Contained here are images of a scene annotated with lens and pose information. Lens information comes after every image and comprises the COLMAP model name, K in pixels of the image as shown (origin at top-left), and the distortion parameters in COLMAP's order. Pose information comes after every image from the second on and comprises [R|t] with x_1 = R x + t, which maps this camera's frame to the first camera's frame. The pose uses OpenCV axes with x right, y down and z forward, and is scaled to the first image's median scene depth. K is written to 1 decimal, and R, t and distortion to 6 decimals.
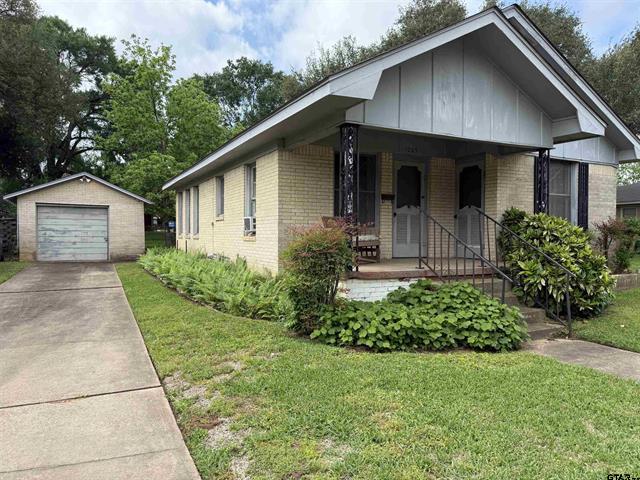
lens RADIAL K [[454.0, 0, 318.0], [0, 454.0, 242.4], [0, 0, 1]] dist [0.044194, -0.062074]
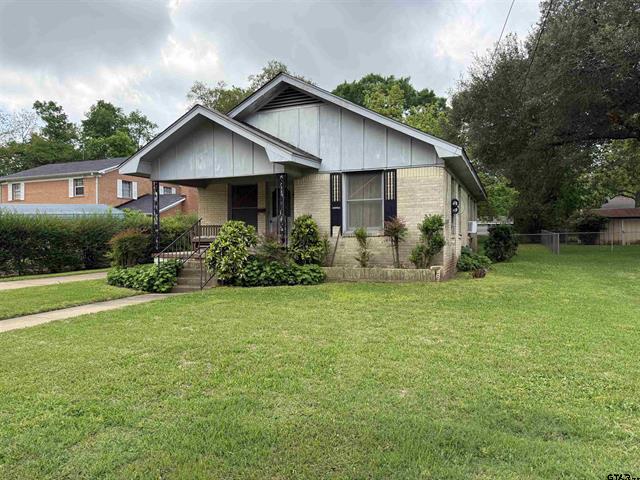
lens RADIAL K [[446.8, 0, 320.3], [0, 446.8, 241.6], [0, 0, 1]] dist [0.116252, -0.138553]
pose [[0.652049, -0.001201, -0.758176, 1.419361], [-0.008619, 0.999922, -0.008996, 0.017228], [0.758127, 0.012401, 0.651988, 0.160053]]
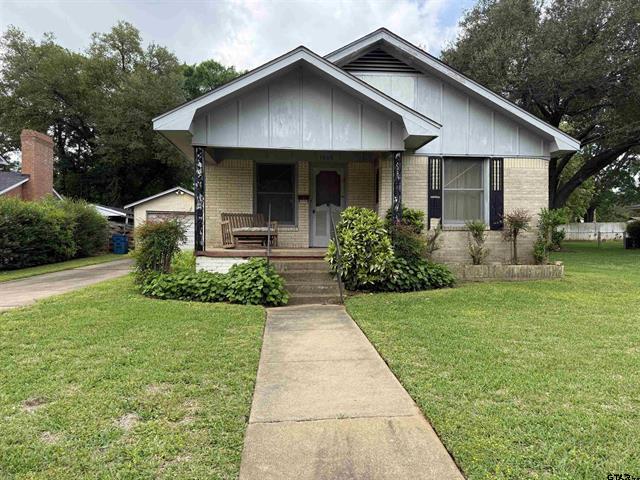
lens RADIAL K [[454.0, 0, 318.0], [0, 454.0, 242.4], [0, 0, 1]] dist [0.044194, -0.062074]
pose [[0.929192, 0.001255, -0.369595, 0.636852], [-0.006261, 0.999904, -0.012345, 0.036629], [0.369544, 0.013785, 0.929111, -0.121990]]
